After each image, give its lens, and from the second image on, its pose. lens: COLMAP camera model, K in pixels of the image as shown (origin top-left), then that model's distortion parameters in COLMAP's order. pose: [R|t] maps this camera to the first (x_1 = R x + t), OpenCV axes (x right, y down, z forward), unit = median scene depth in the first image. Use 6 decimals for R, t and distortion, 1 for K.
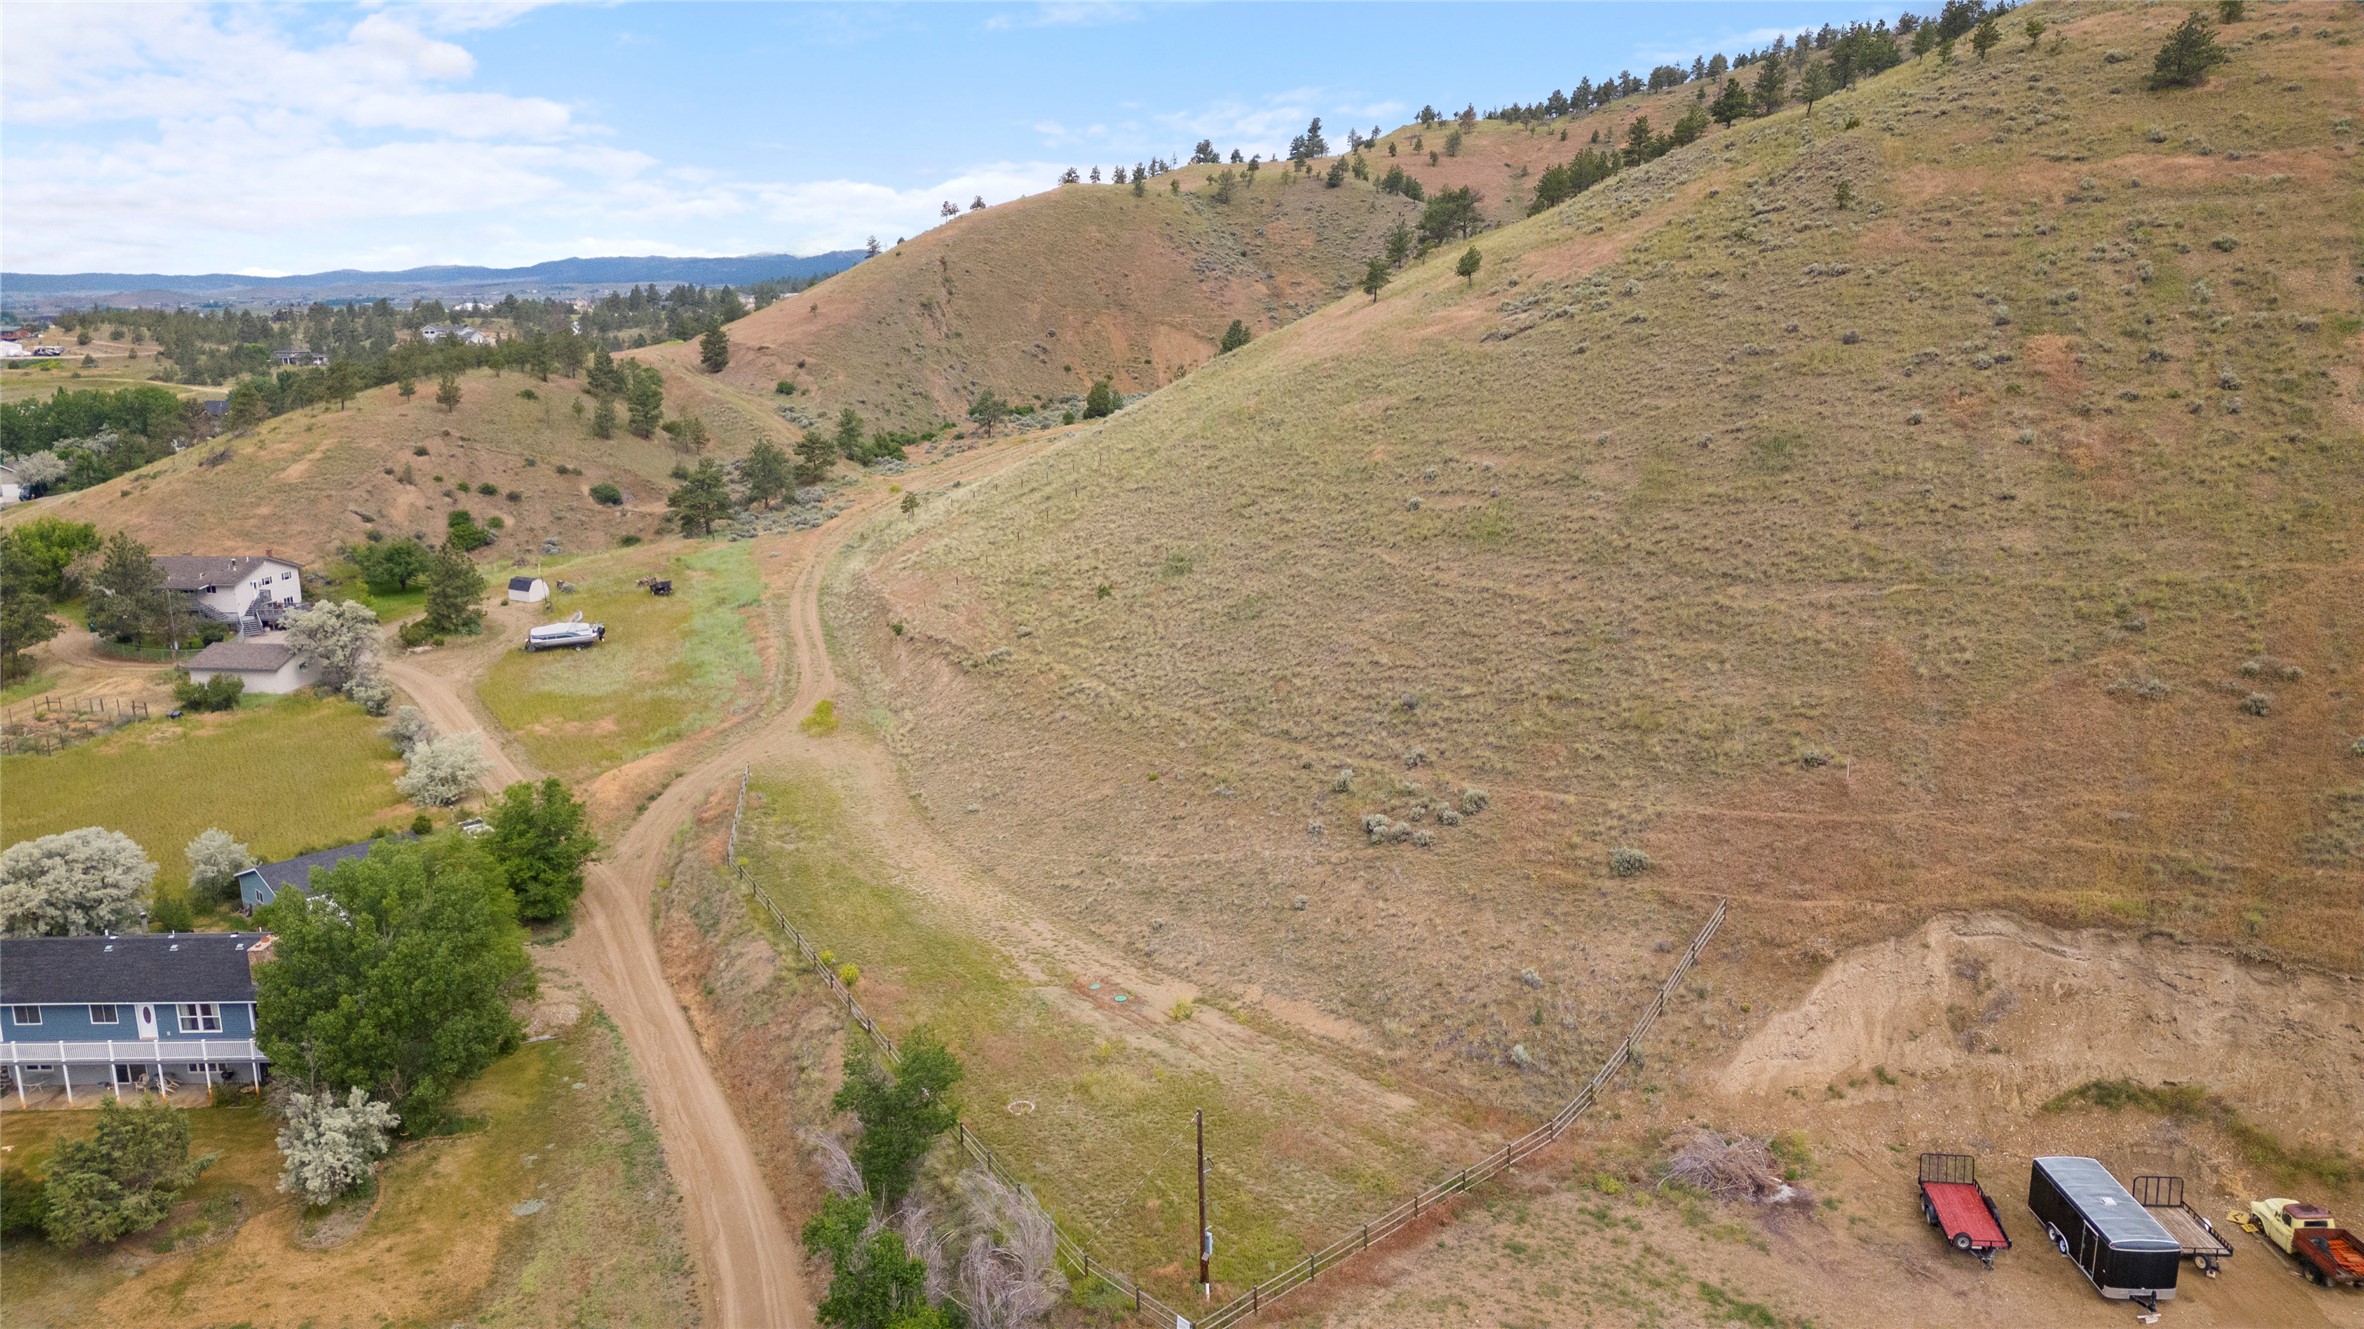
lens RADIAL K [[1748.1, 0, 1175.0], [0, 1748.1, 664.4], [0, 0, 1]] dist [0.065487, -0.046407]
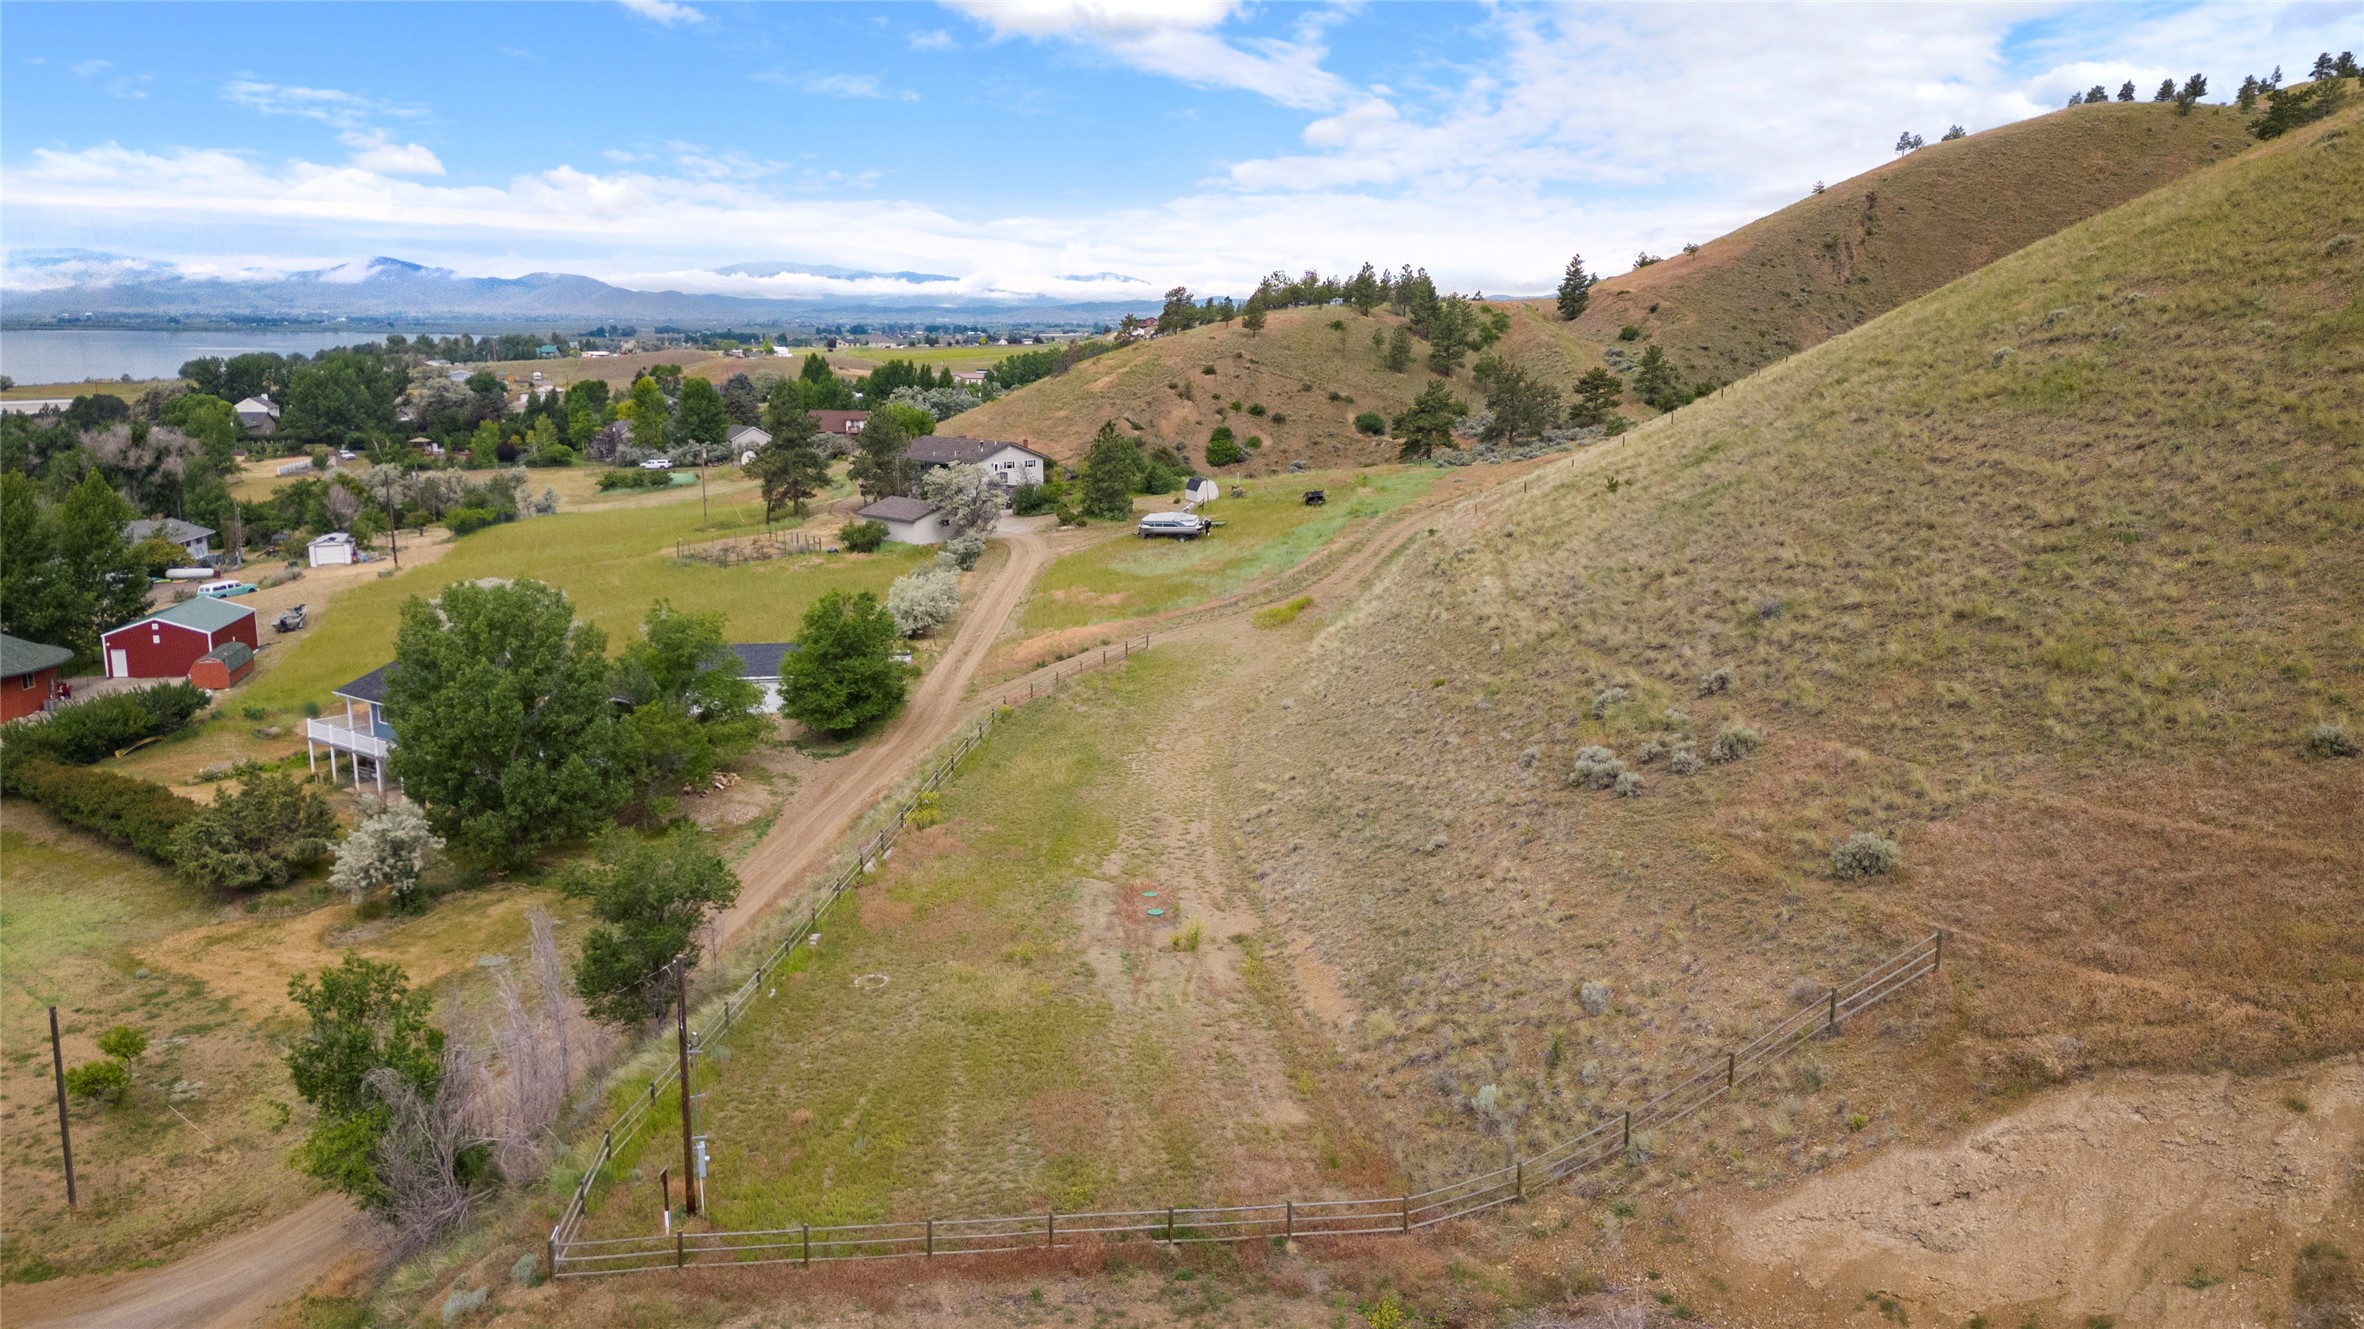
lens RADIAL K [[1748.1, 0, 1179.9], [0, 1748.1, 665.9], [0, 0, 1]] dist [0.065487, -0.046407]
pose [[0.785054, 0.126364, -0.606401, 0.199902], [-0.146233, 0.989108, 0.016799, 0.034958], [0.601919, 0.075487, 0.794982, 0.194188]]
